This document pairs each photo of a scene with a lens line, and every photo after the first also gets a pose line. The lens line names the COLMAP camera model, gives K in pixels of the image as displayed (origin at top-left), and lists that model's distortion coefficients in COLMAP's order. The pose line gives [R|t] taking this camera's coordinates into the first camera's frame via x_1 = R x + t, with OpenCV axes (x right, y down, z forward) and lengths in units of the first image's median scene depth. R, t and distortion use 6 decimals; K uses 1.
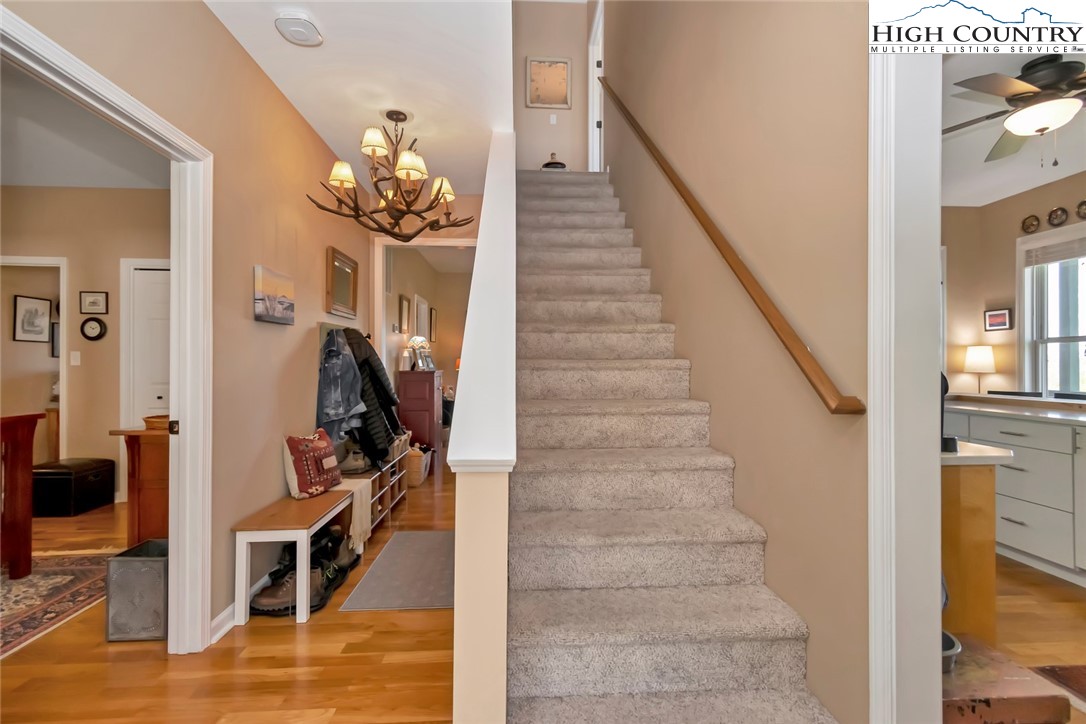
lens RADIAL K [[495.9, 0, 566.8], [0, 495.9, 359.2], [0, 0, 1]] dist [0.005636, -0.004592]
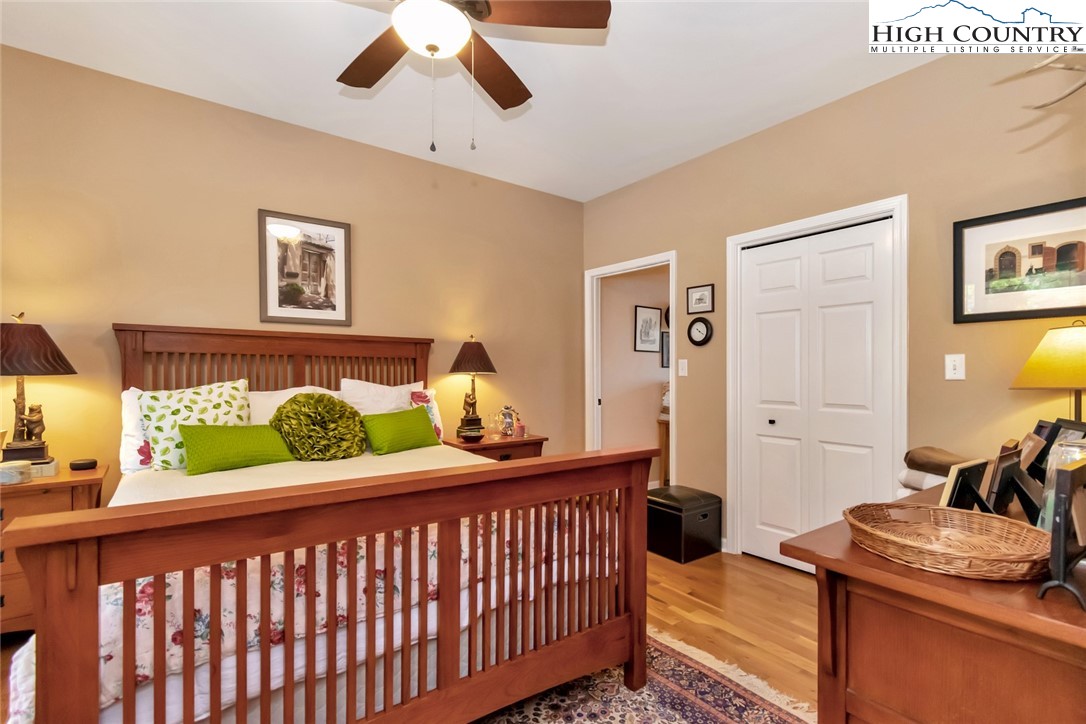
lens RADIAL K [[495.9, 0, 544.3], [0, 495.9, 370.8], [0, 0, 1]] dist [0.005636, -0.004592]
pose [[0.514174, -0.003315, -0.857679, -0.384189], [0.003074, 0.999993, -0.002022, 0.004394], [0.857680, -0.001597, 0.514181, 0.360000]]
